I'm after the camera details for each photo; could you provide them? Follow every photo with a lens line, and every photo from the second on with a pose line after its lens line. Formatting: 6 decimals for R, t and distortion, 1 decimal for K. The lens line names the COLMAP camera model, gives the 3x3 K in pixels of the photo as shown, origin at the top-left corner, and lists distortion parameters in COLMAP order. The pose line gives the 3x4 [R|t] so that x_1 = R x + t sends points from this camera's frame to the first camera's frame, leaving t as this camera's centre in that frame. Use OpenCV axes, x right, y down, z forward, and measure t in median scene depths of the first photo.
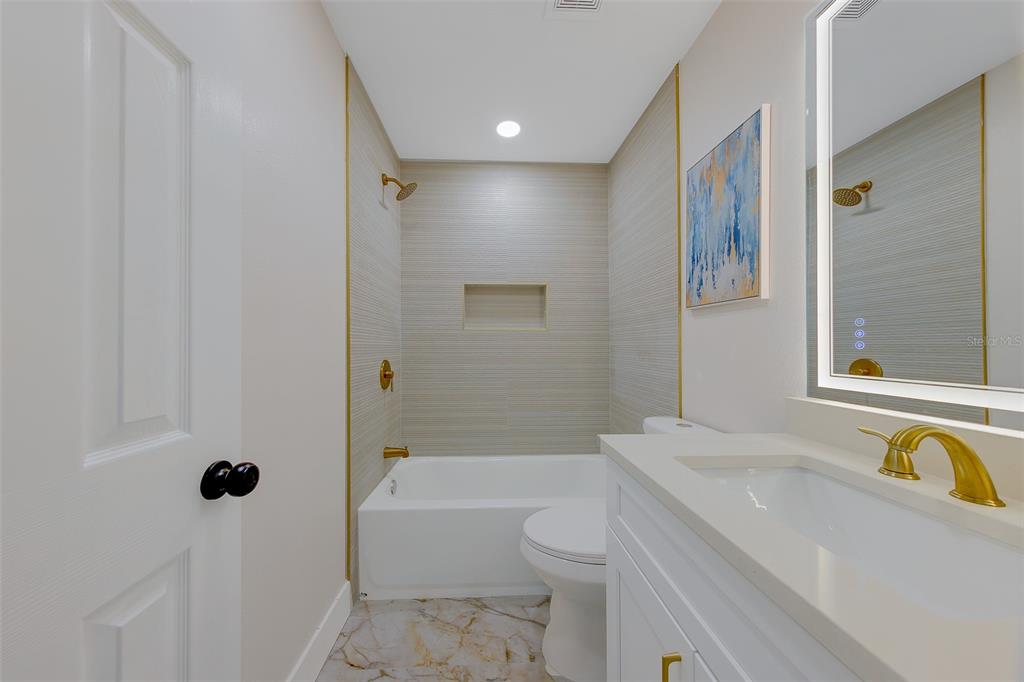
lens RADIAL K [[325.7, 0, 500.0], [0, 325.7, 341.8], [0, 0, 1]] dist [0.006917, -0.000361]
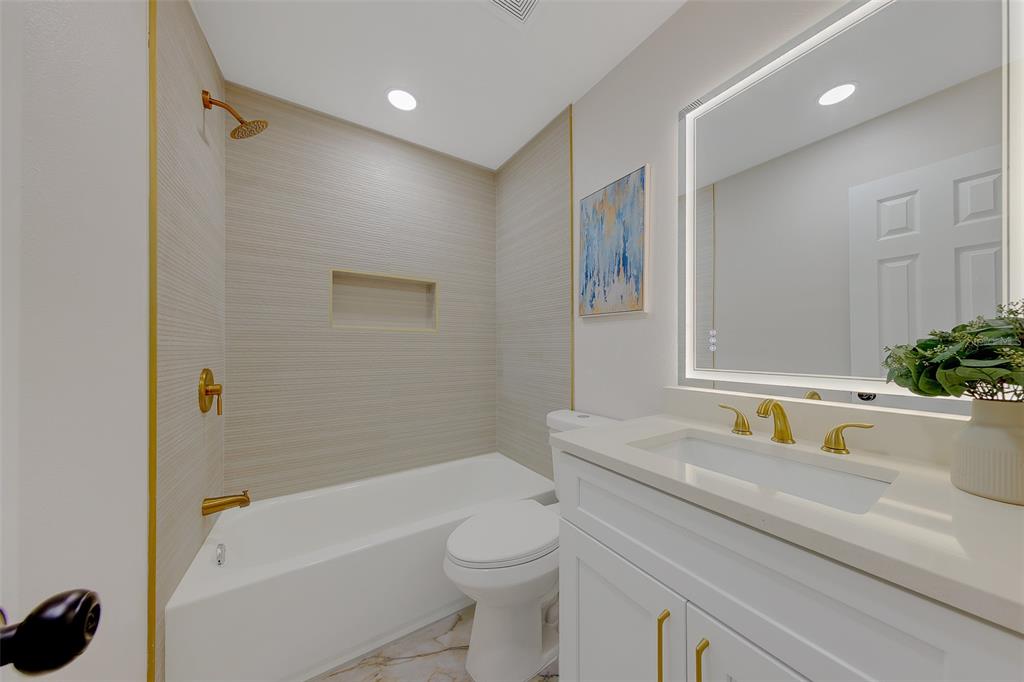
lens RADIAL K [[325.7, 0, 531.8], [0, 325.7, 343.5], [0, 0, 1]] dist [0.006917, -0.000361]
pose [[0.848964, 0.009443, 0.528367, -0.212589], [-0.009278, 0.999953, -0.002964, -0.000361], [-0.528370, -0.002386, 0.849011, 0.109326]]
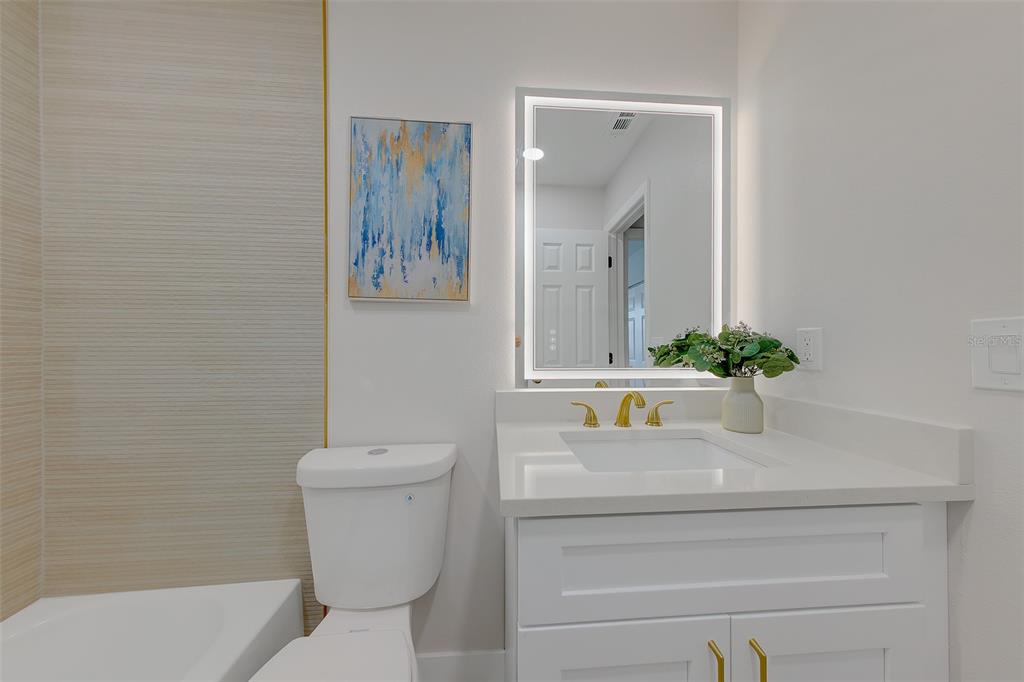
lens RADIAL K [[325.7, 0, 520.5], [0, 325.7, 344.0], [0, 0, 1]] dist [0.006917, -0.000361]
pose [[-0.027501, 0.006089, 0.999603, -0.211878], [-0.013785, 0.999884, -0.006470, 0.003077], [-0.999527, -0.013957, -0.027414, 0.695013]]
